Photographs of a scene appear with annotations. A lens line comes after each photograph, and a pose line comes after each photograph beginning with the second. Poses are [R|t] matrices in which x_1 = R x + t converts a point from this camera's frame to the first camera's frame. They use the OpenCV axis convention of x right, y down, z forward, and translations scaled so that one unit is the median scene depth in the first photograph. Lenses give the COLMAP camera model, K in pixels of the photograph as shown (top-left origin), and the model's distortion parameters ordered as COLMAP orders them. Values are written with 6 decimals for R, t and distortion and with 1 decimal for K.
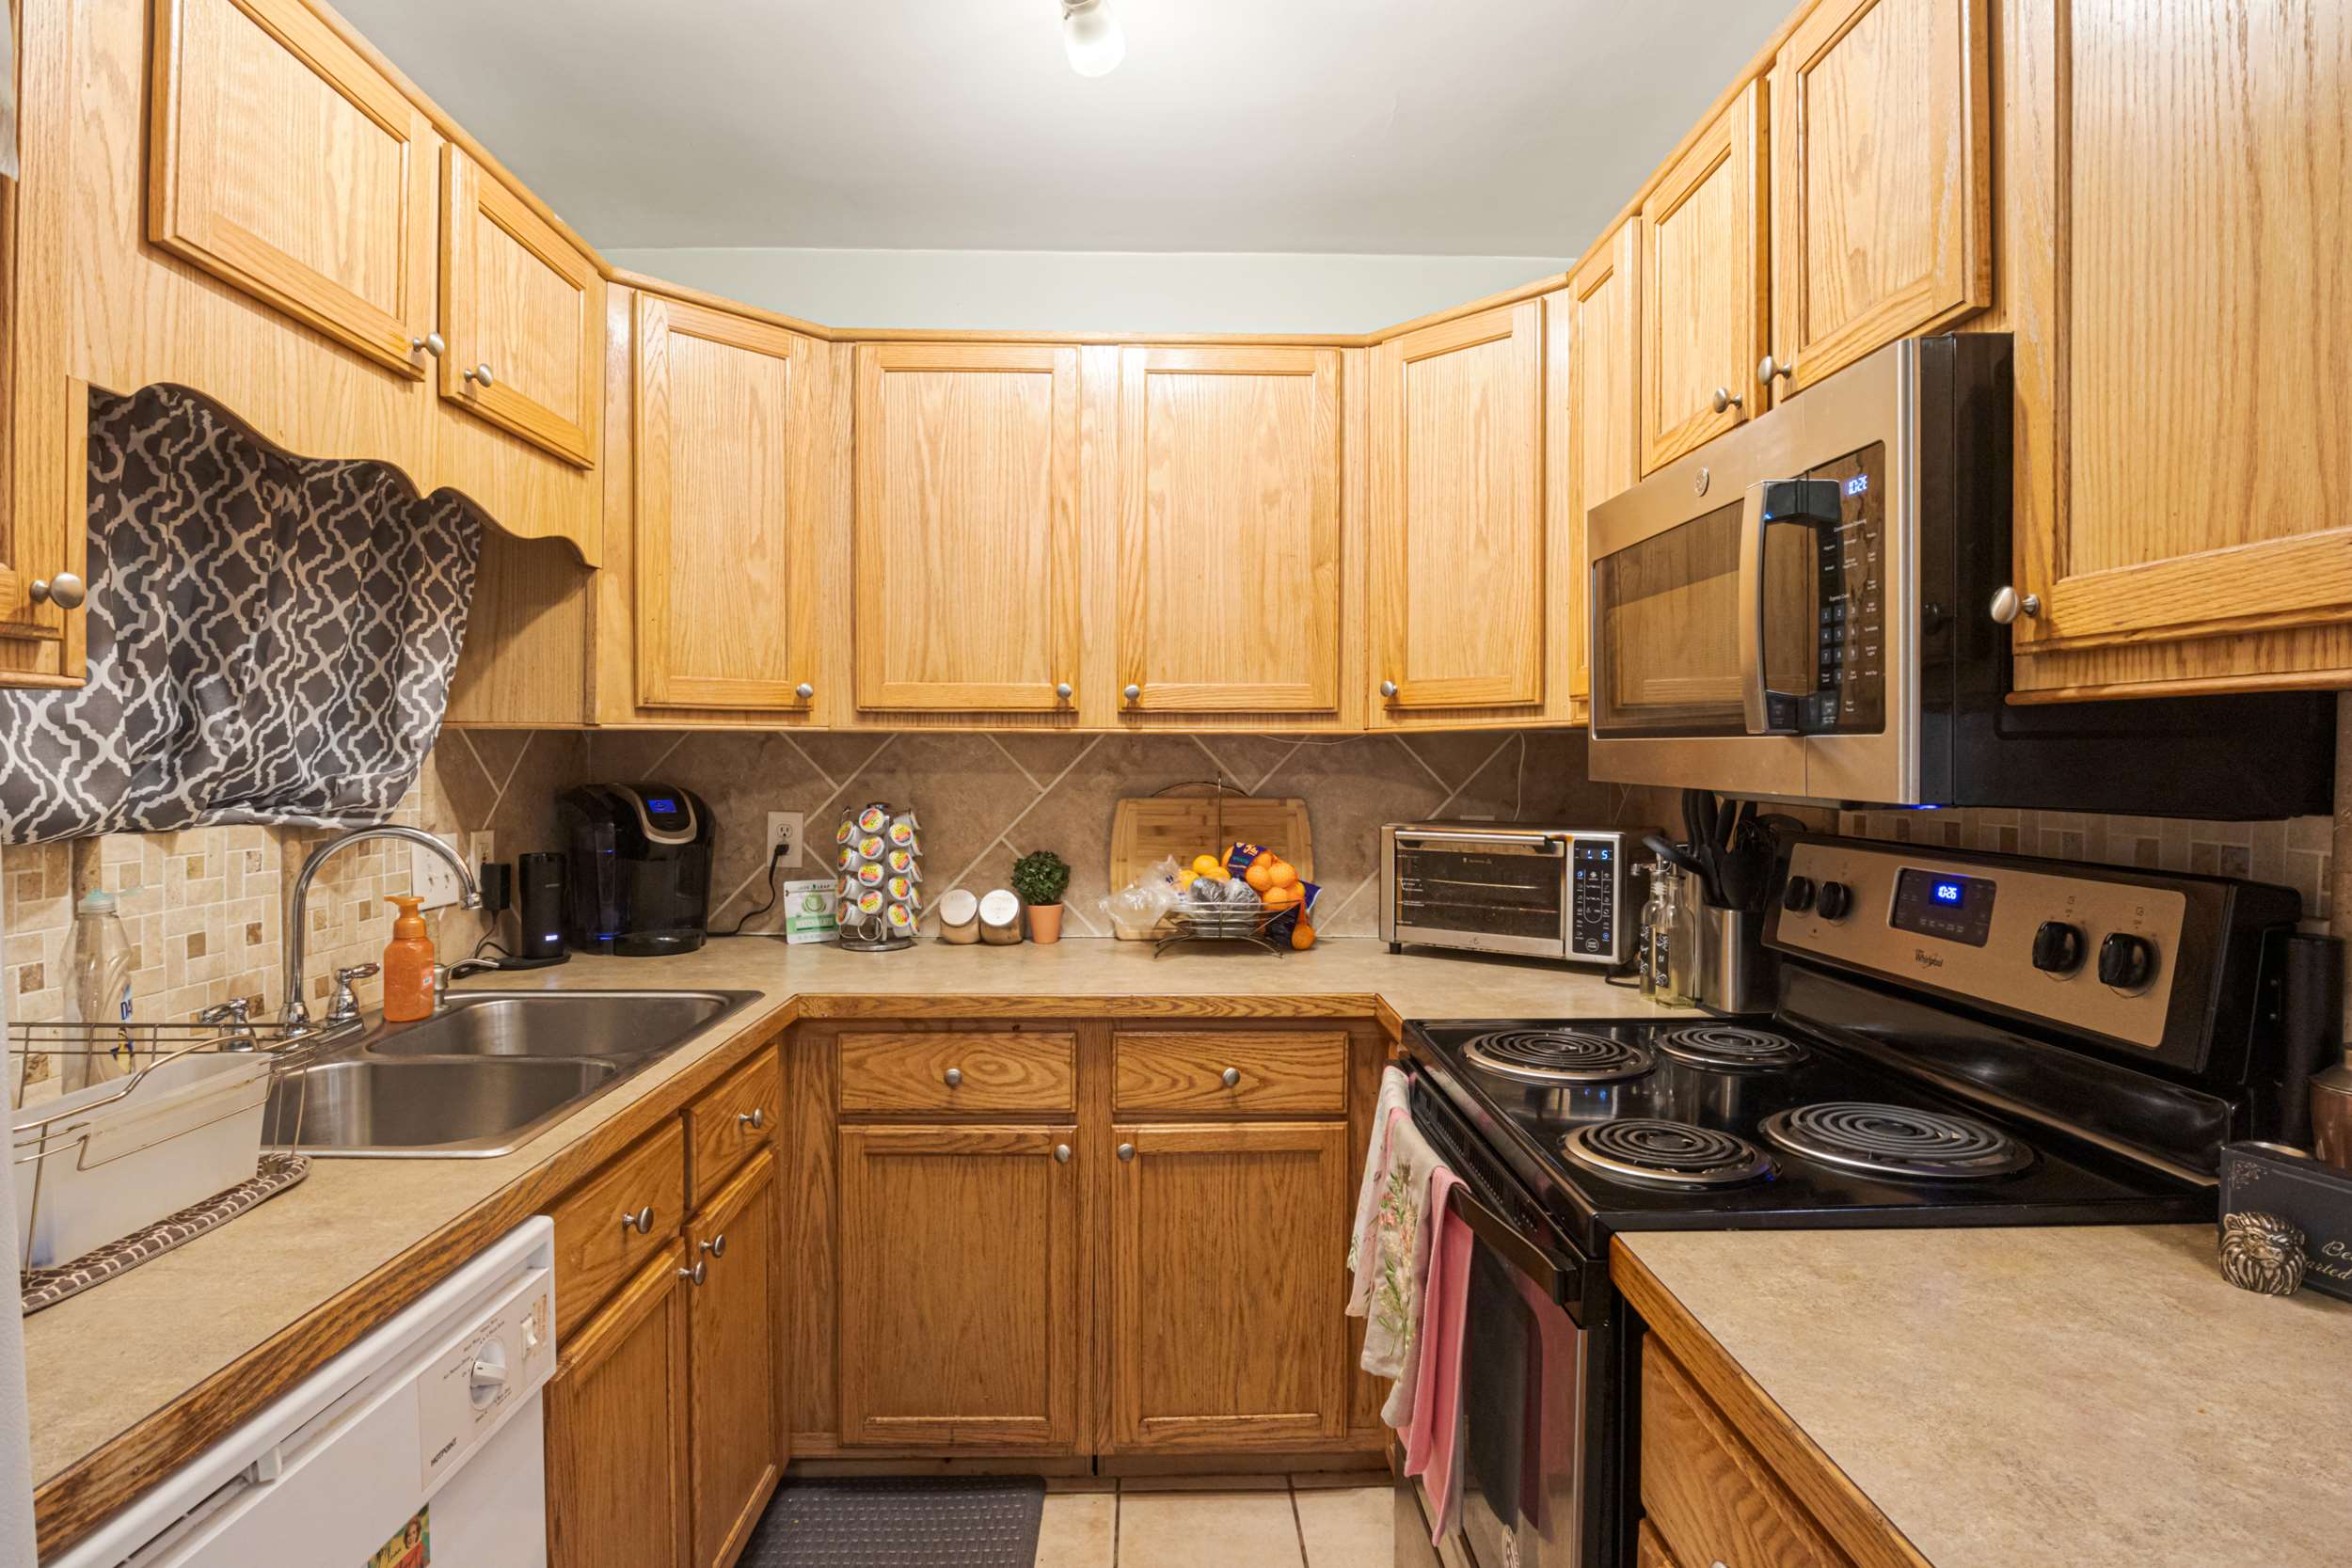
lens RADIAL K [[1205.8, 0, 1183.1], [0, 1205.8, 786.3], [0, 0, 1]] dist [-0.011021, -0.001369]
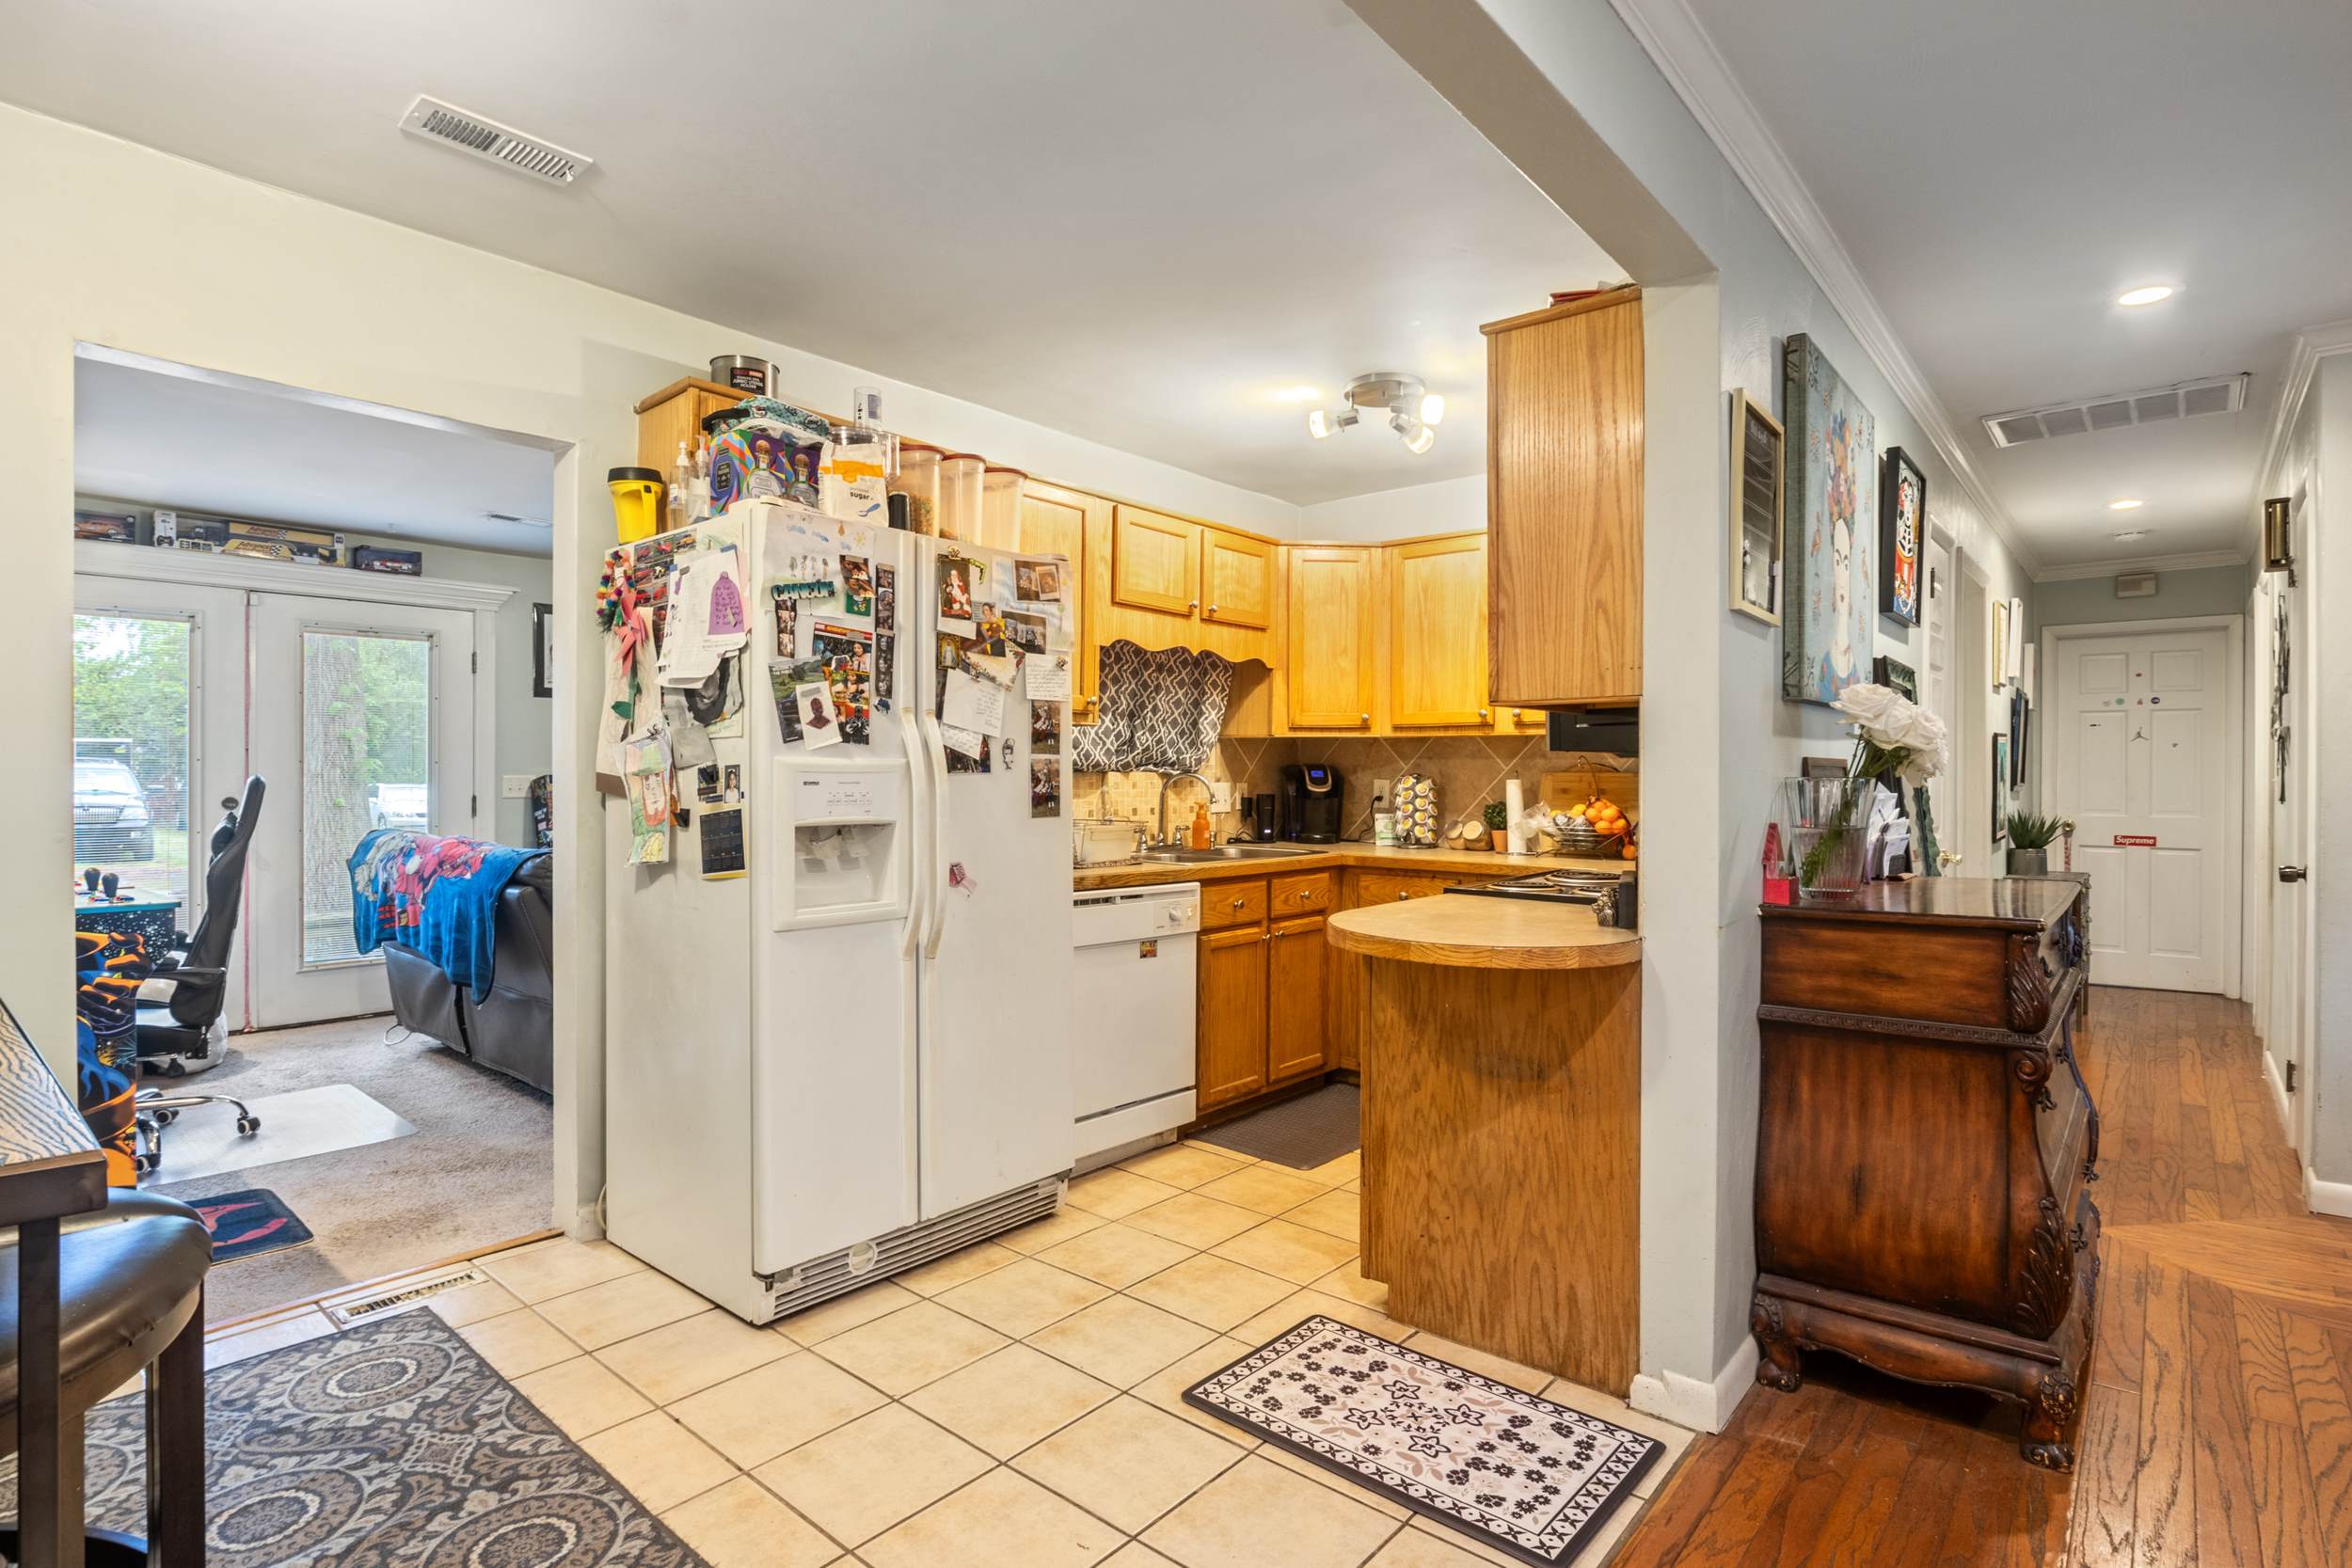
lens RADIAL K [[1169.3, 0, 1189.0], [0, 1169.3, 782.0], [0, 0, 1]] dist [-0.014982, -0.003270]
pose [[0.746190, 0.006870, -0.665697, 0.916051], [-0.018511, 0.999774, -0.010431, 0.067166], [0.665475, 0.020106, 0.746149, -0.815192]]
